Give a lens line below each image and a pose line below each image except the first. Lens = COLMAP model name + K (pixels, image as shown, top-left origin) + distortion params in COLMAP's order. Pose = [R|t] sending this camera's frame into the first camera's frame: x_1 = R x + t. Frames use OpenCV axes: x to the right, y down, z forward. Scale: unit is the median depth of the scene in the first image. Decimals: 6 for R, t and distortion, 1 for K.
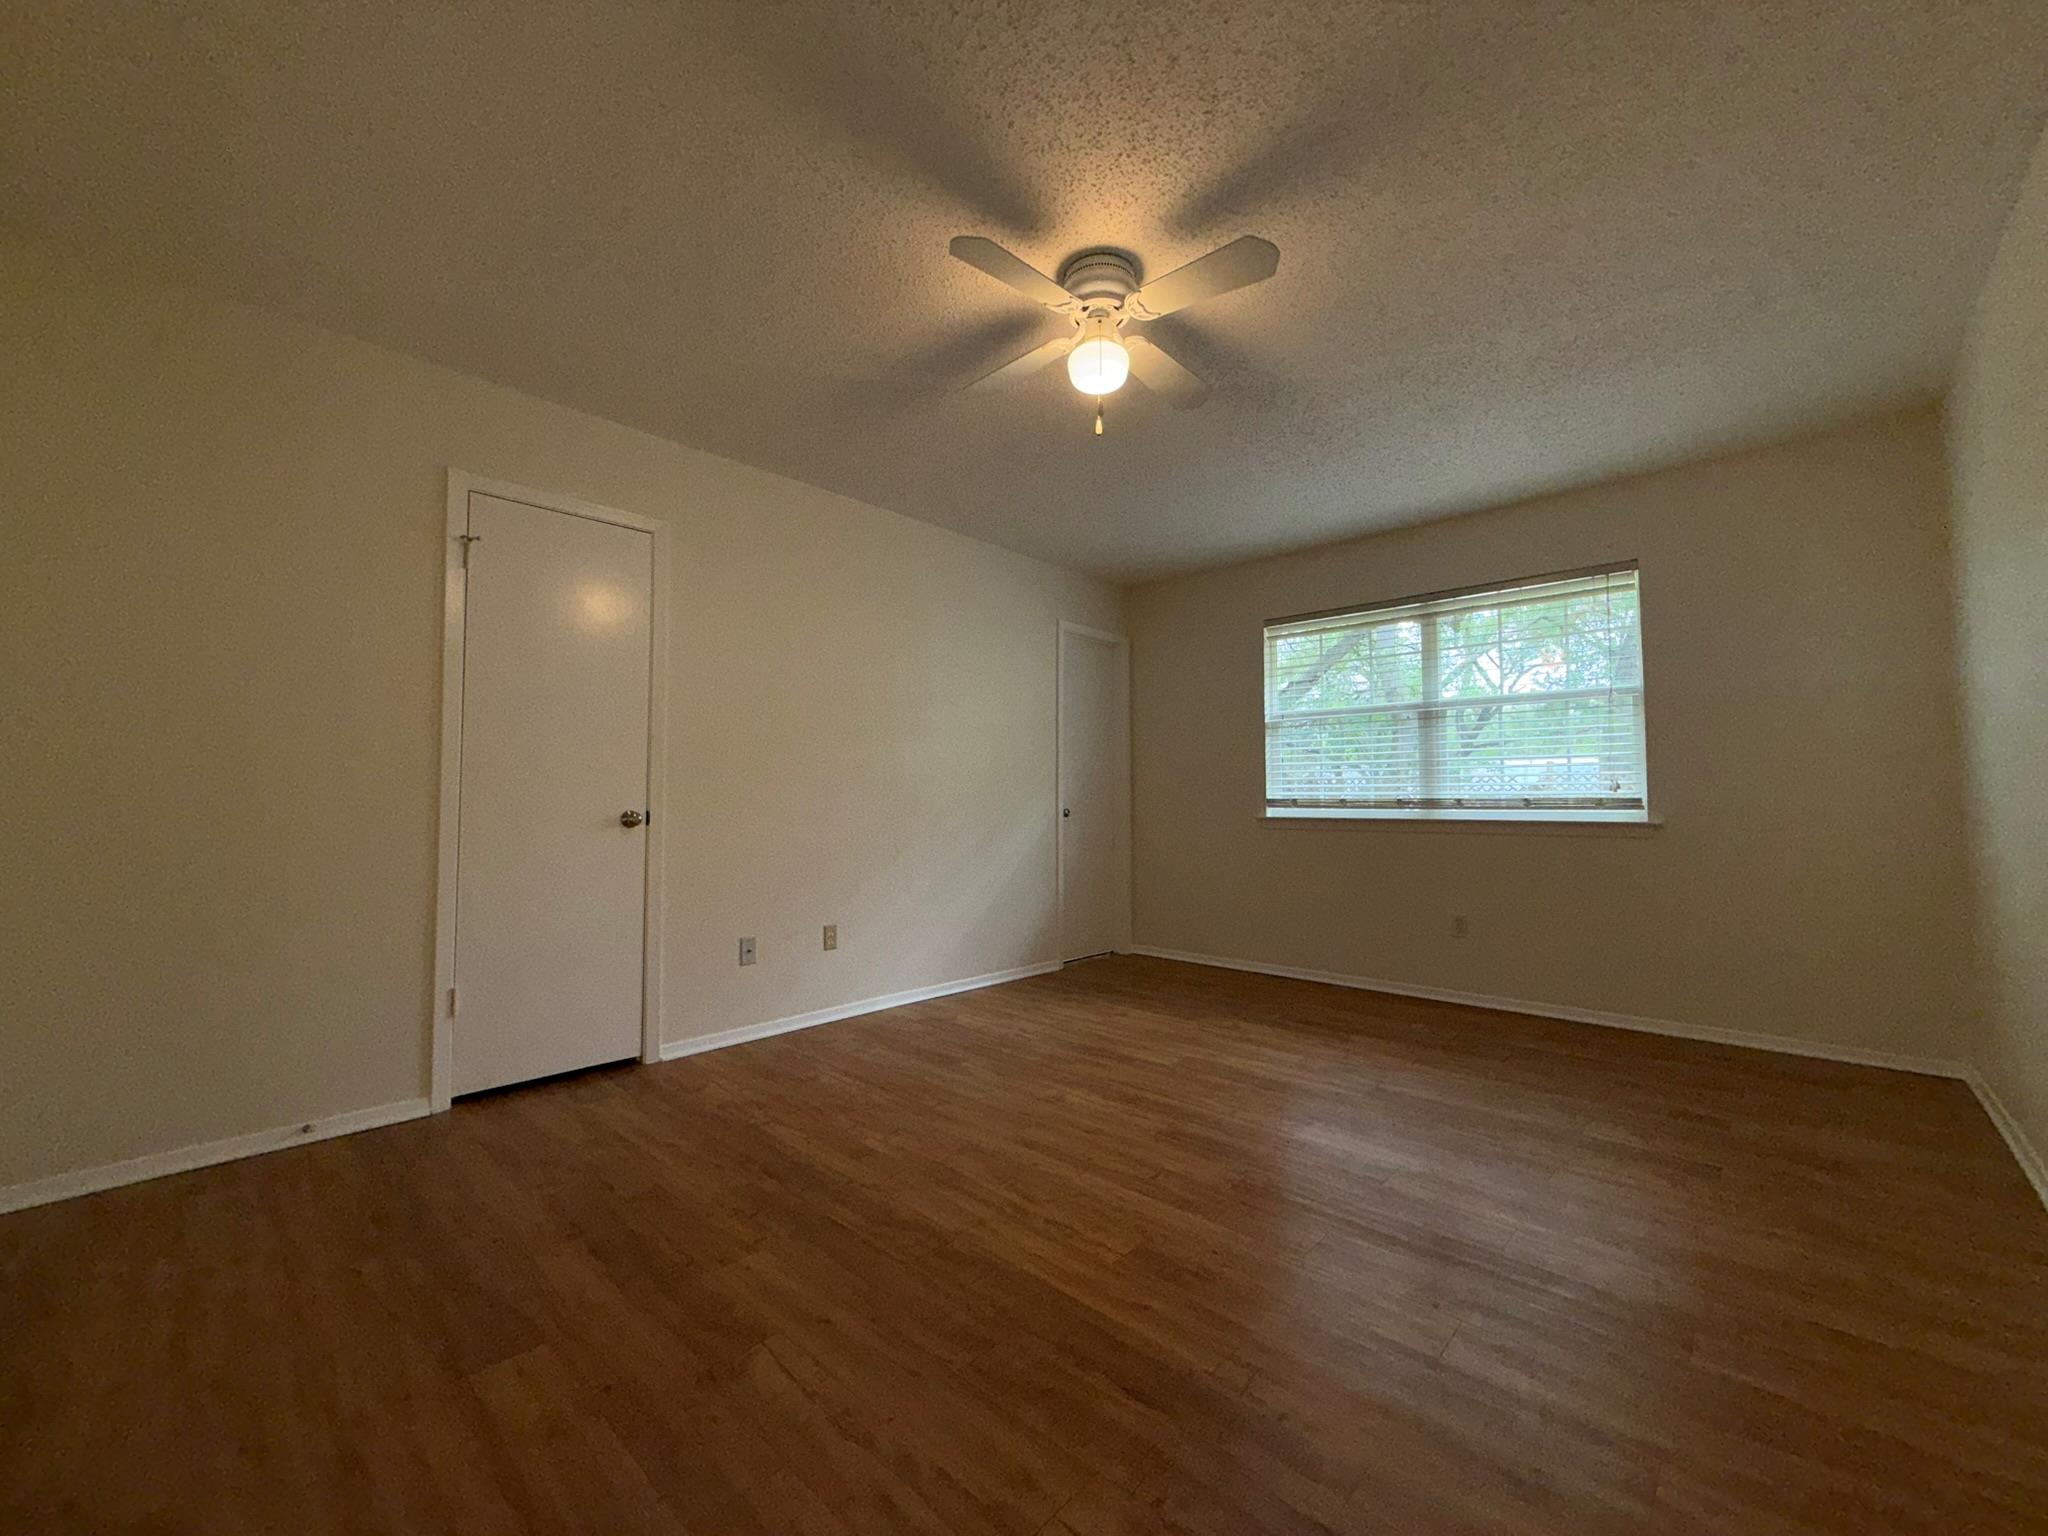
lens RADIAL K [[814.3, 0, 1016.8], [0, 814.3, 765.5], [0, 0, 1]] dist [0.001059, 0.000241]
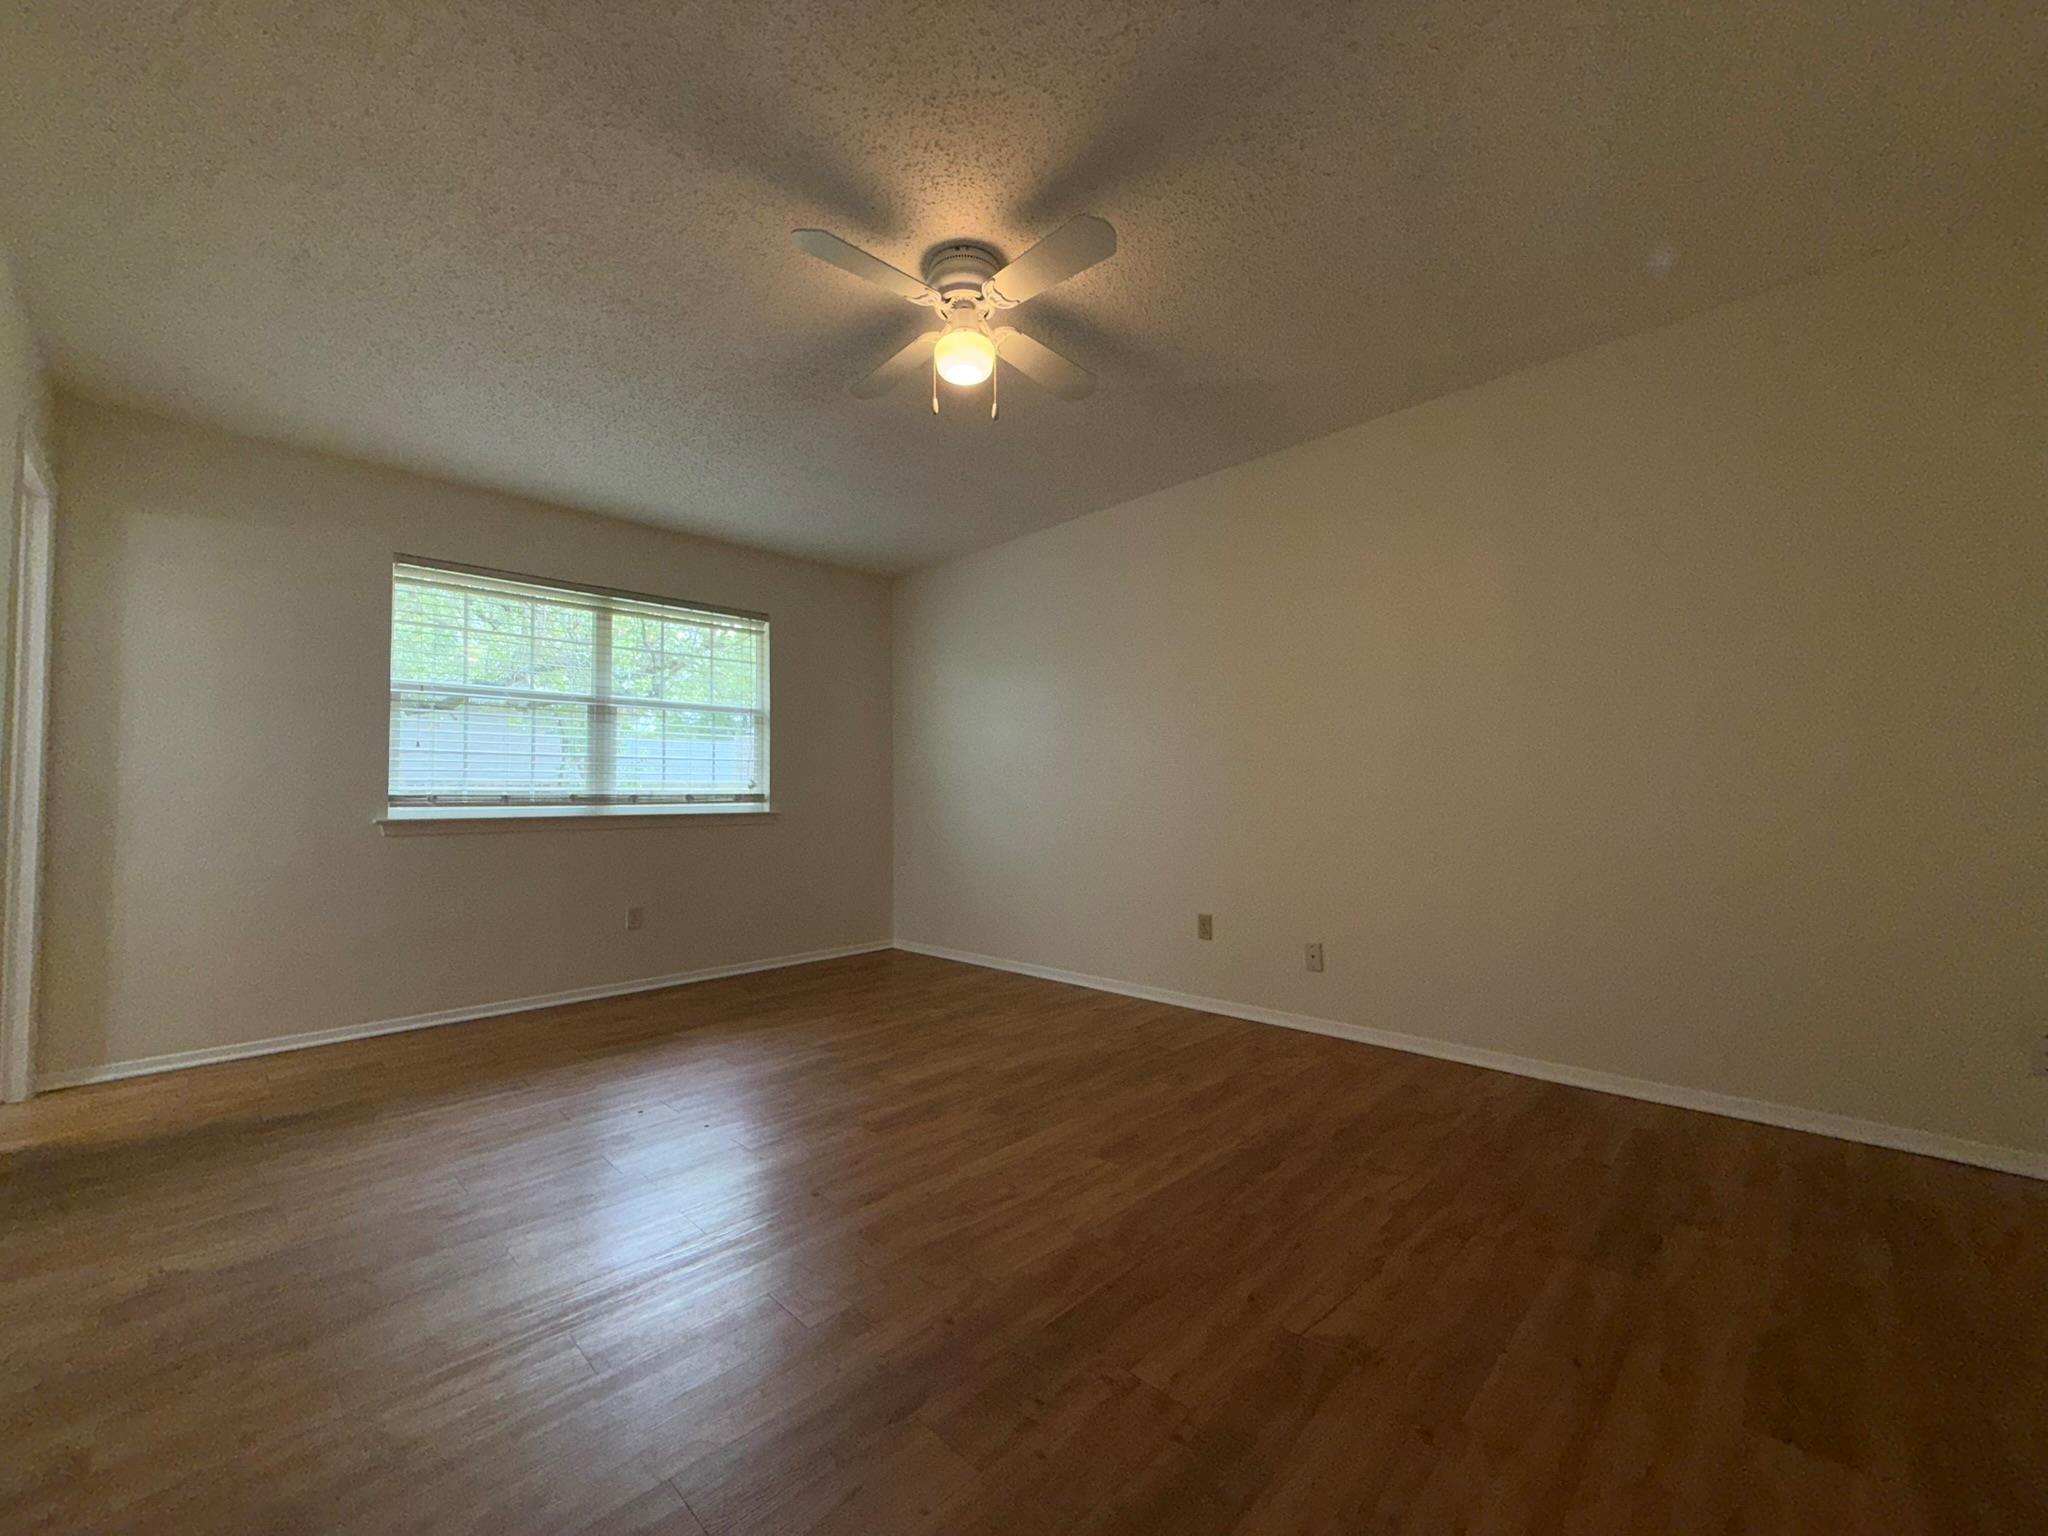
lens RADIAL K [[814.3, 0, 1016.8], [0, 814.3, 765.5], [0, 0, 1]] dist [0.001059, 0.000241]
pose [[0.035533, 0.039320, 0.998595, -0.476983], [-0.034376, 0.998682, -0.038101, 0.026632], [-0.998777, -0.032974, 0.036838, 0.476423]]
